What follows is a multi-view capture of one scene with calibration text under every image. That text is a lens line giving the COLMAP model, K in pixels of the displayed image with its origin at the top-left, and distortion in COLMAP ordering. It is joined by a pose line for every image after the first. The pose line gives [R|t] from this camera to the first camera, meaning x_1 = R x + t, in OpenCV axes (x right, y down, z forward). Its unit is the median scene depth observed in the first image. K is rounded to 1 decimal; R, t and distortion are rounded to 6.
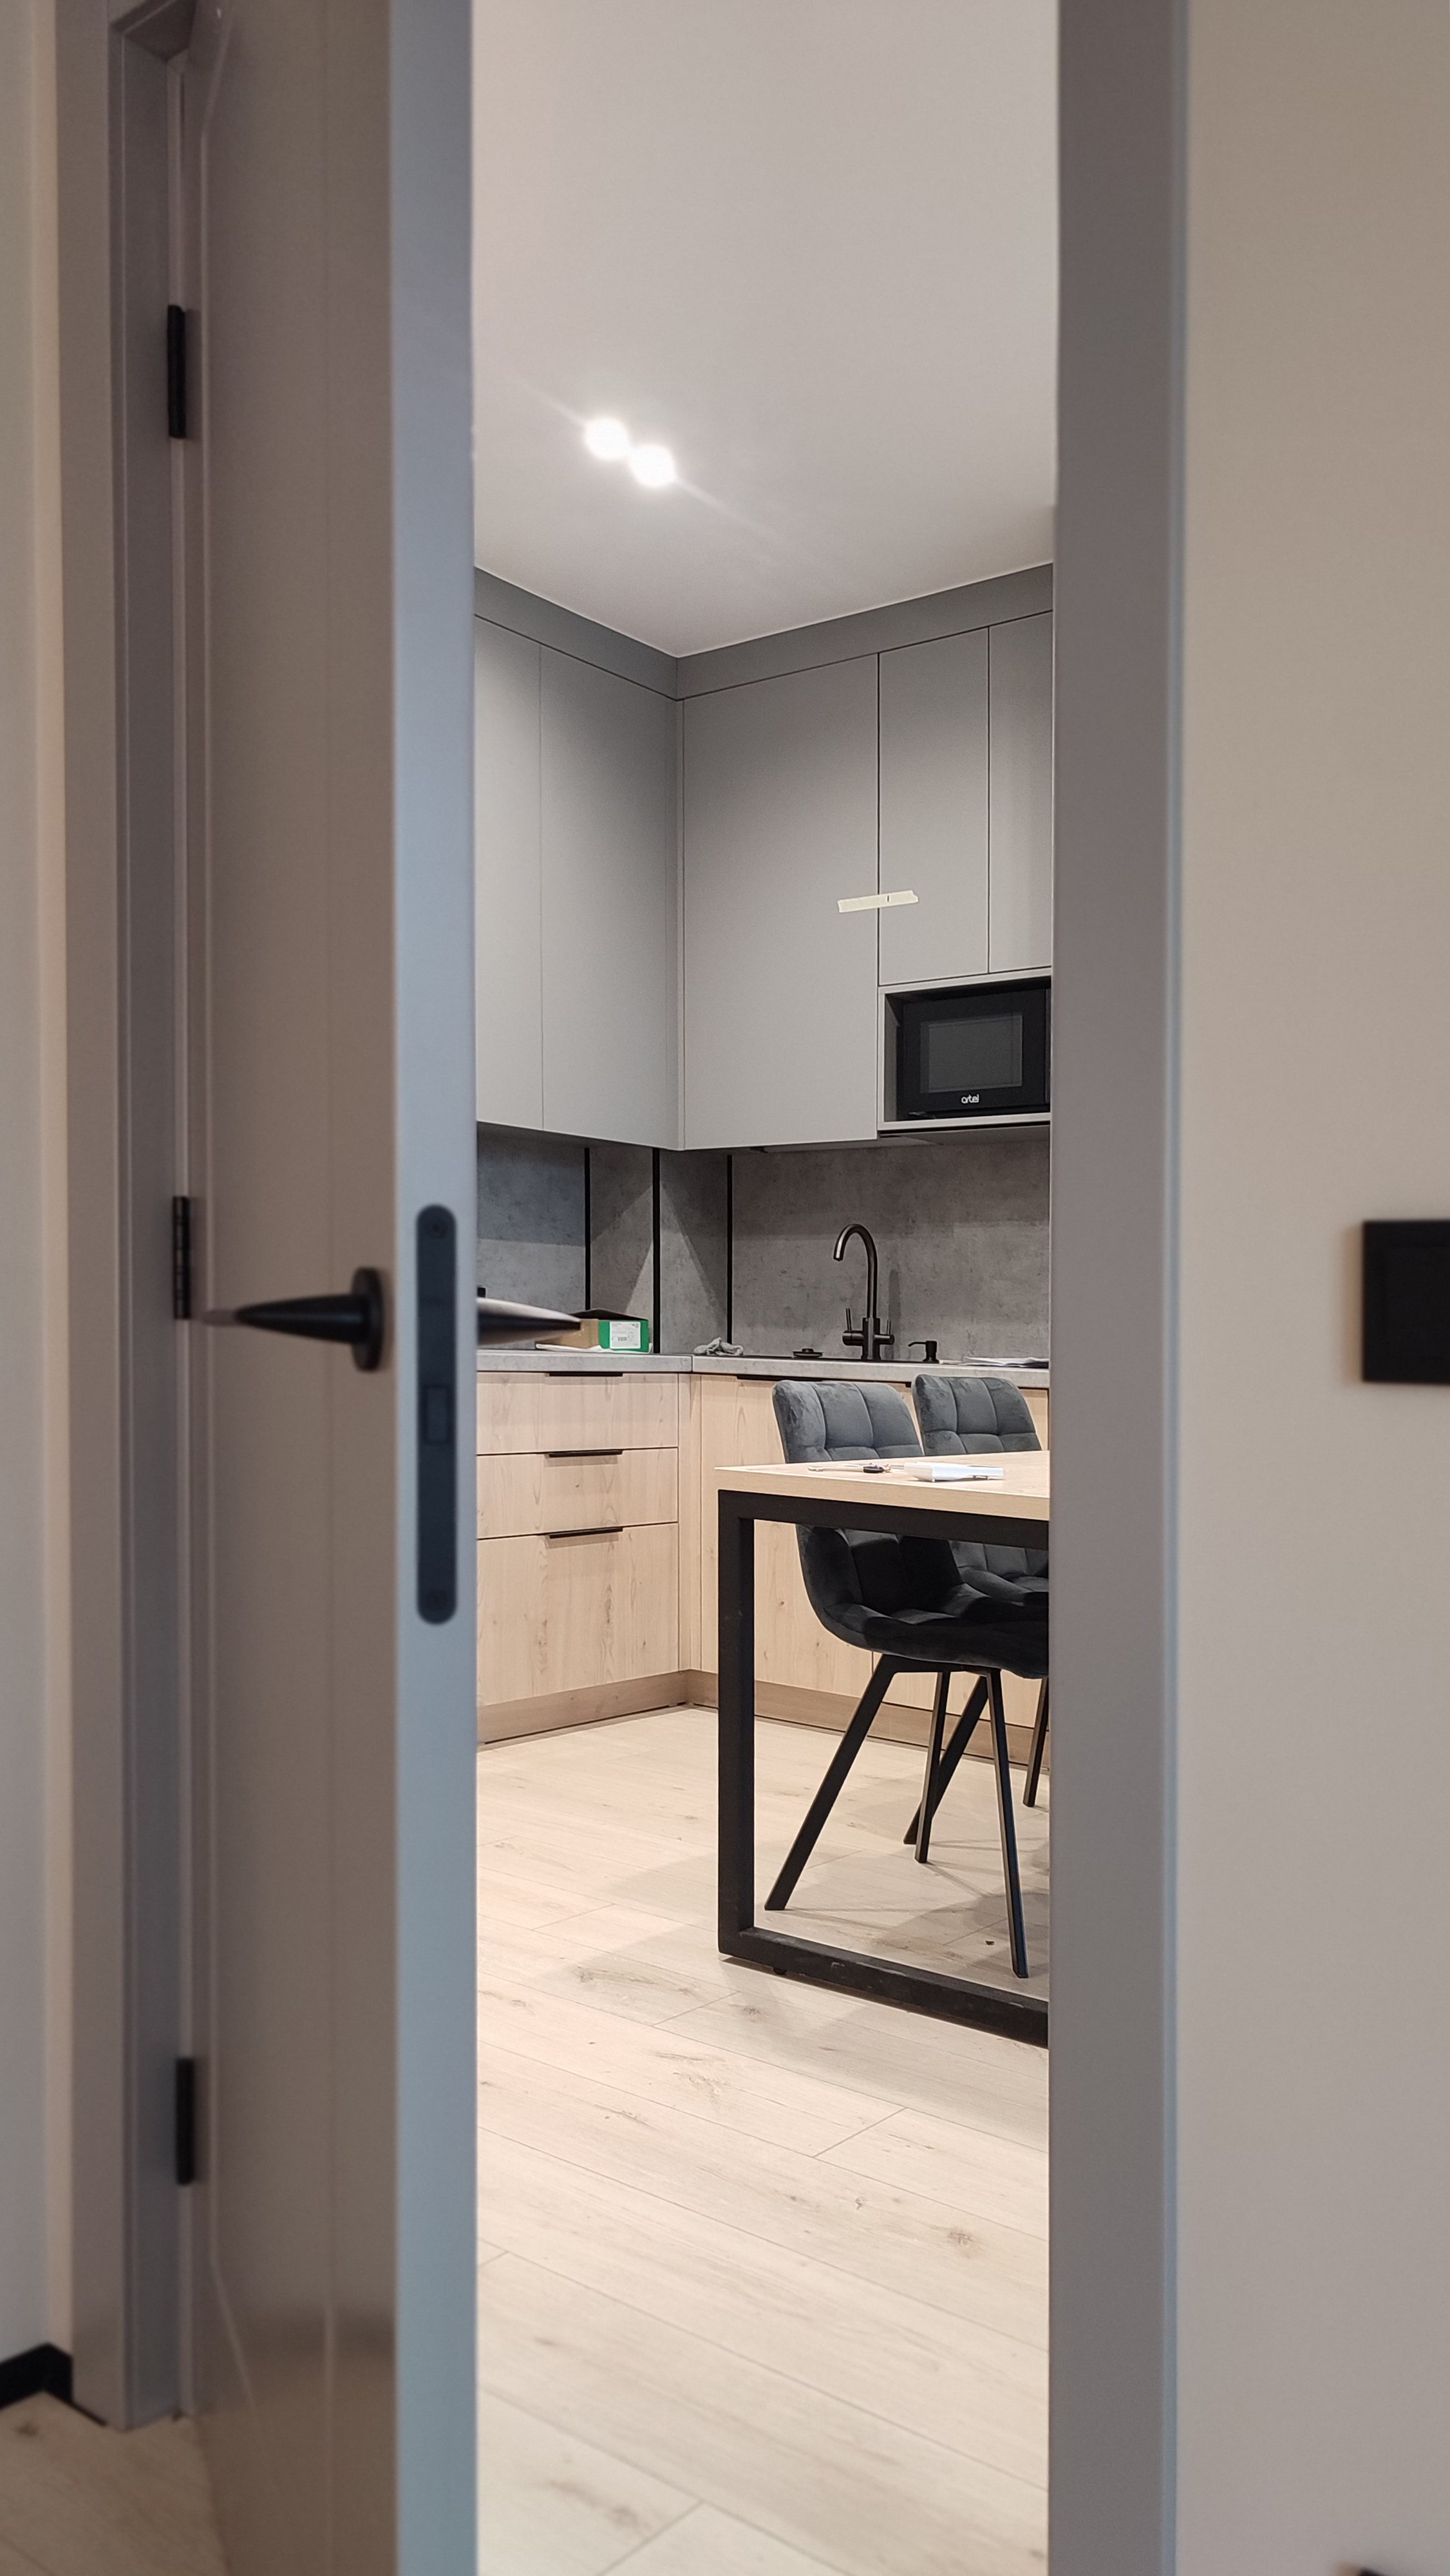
lens RADIAL K [[1882.8, 0, 725.0], [0, 1882.8, 1288.0], [0, 0, 1]] dist [0.063074, 0.000277]
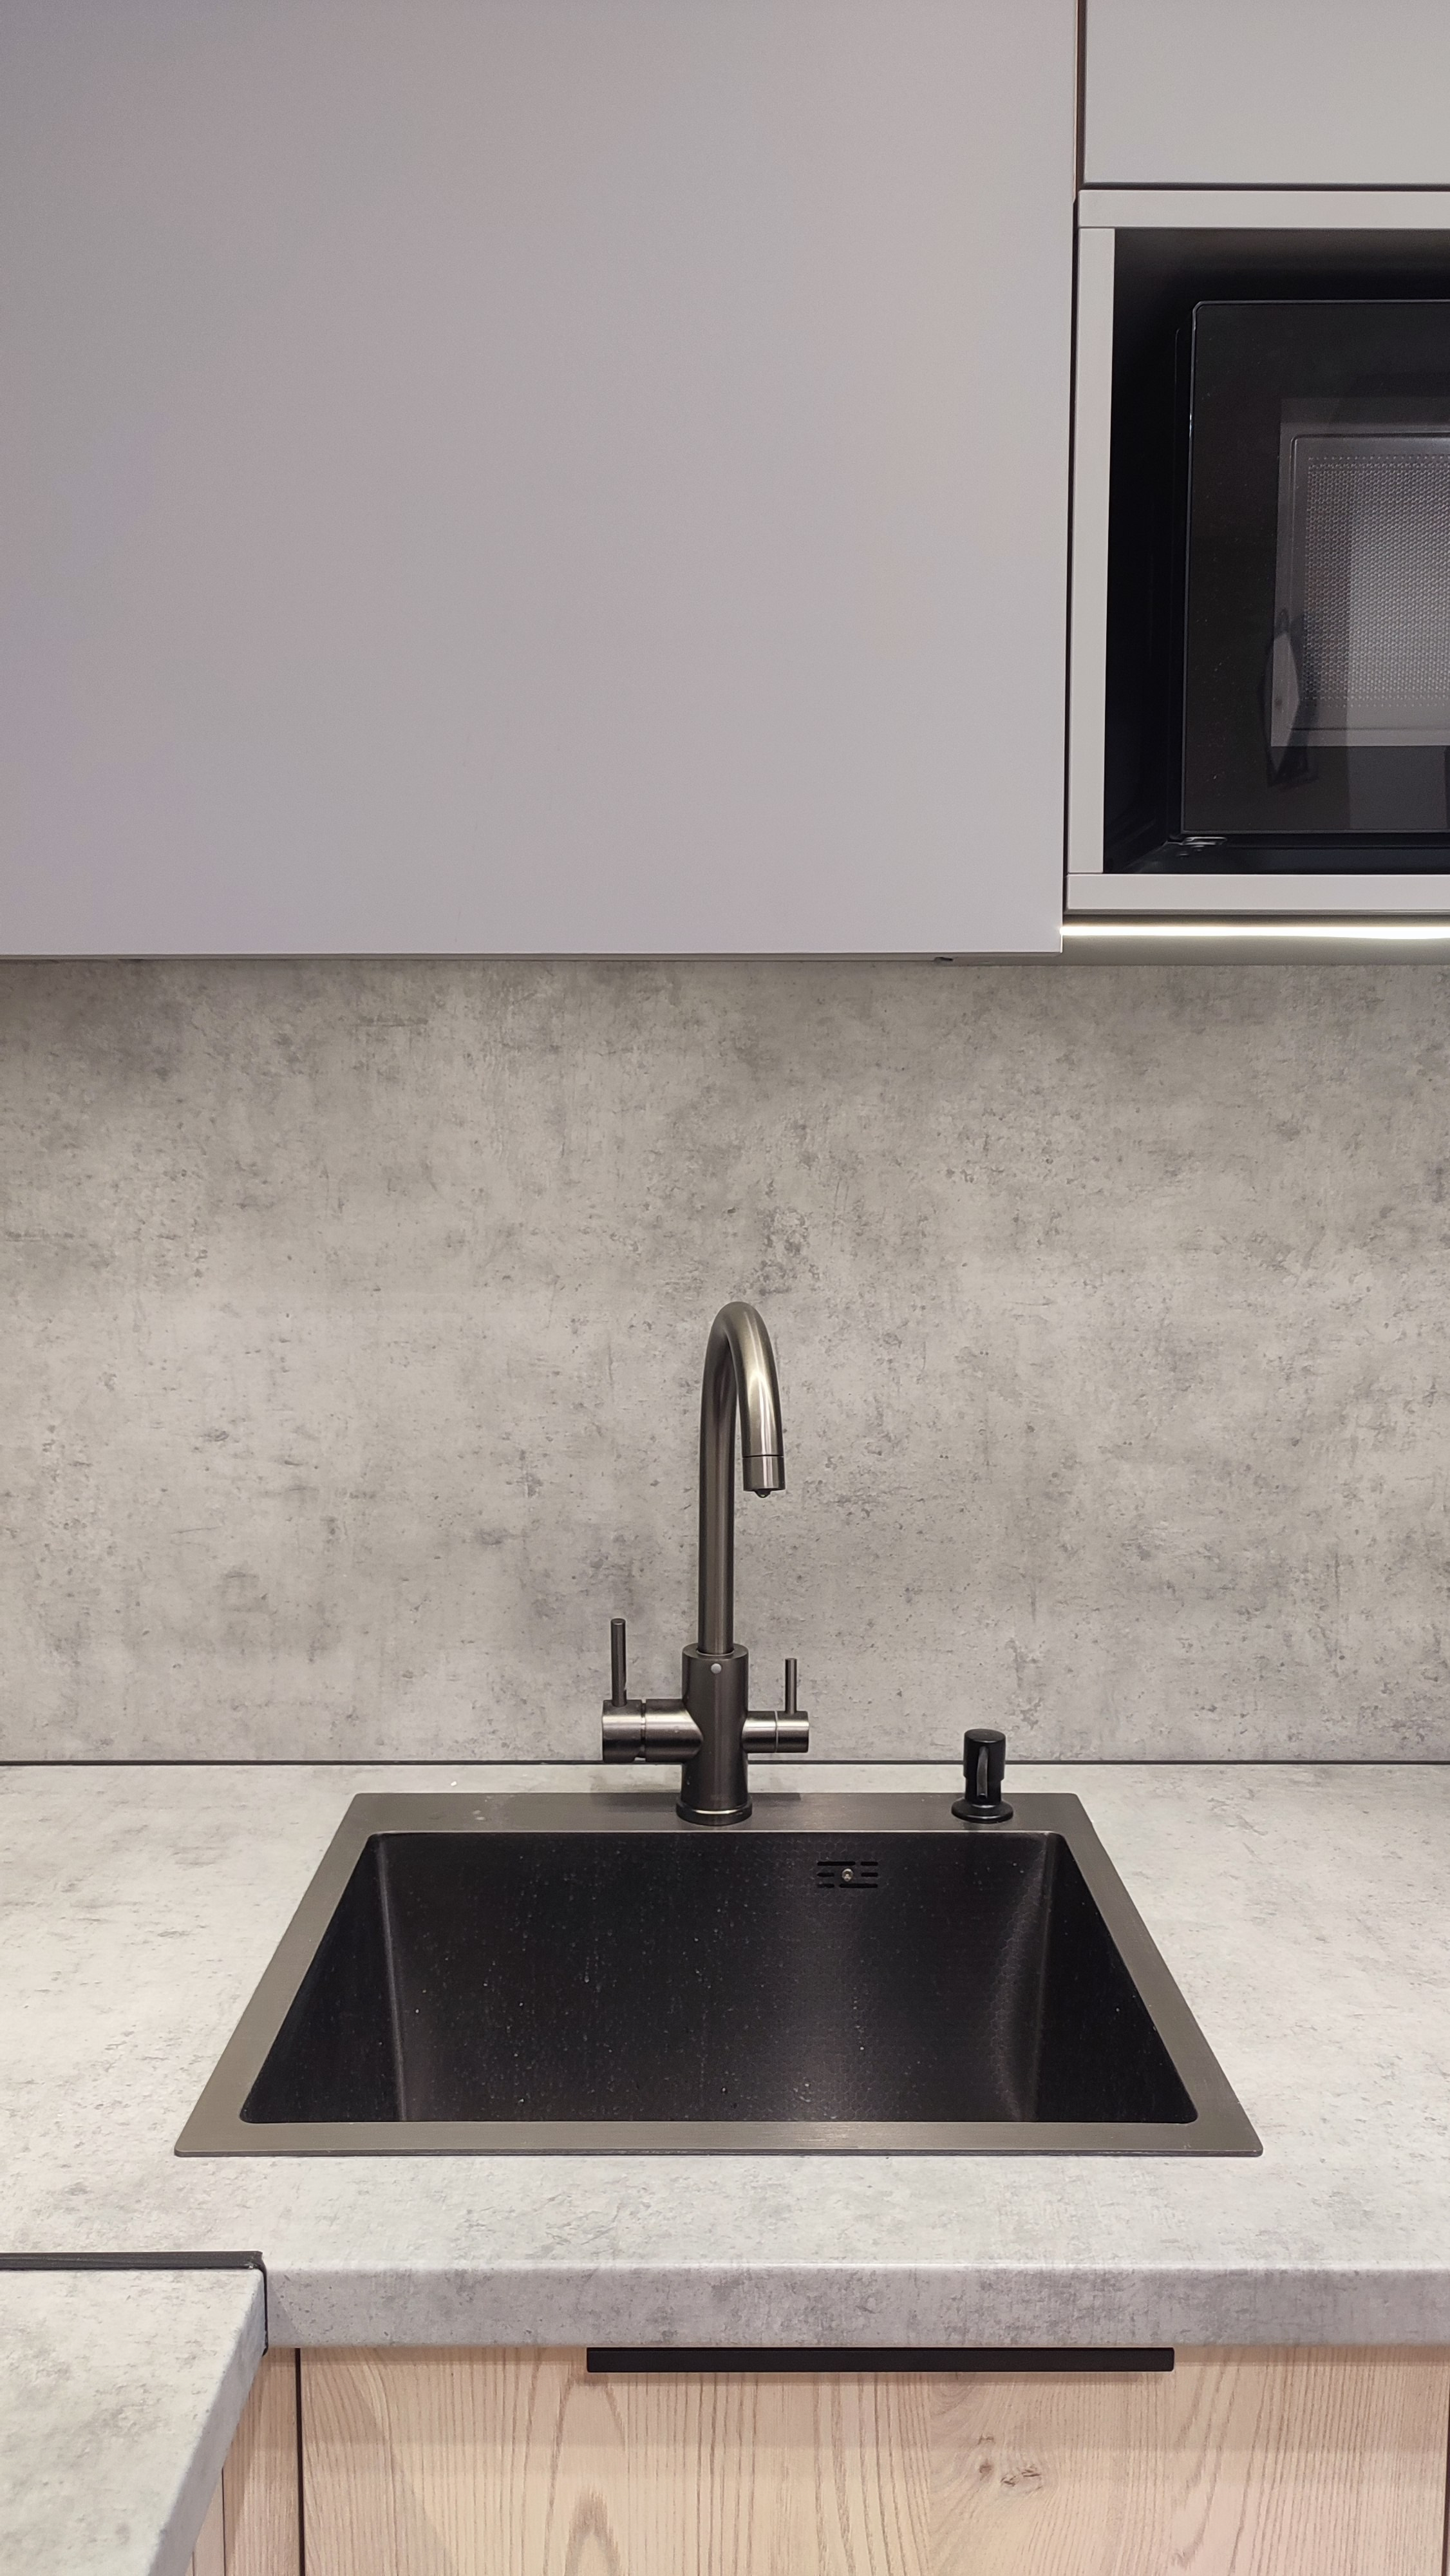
lens RADIAL K [[2001.5, 0, 723.2], [0, 2001.5, 1239.8], [0, 0, 1]] dist [0.005710, 0.001597]
pose [[0.796080, -0.052600, 0.602901, -0.079468], [-0.001468, 0.996045, 0.088838, -0.062229], [-0.605189, -0.071607, 0.792855, 0.790418]]
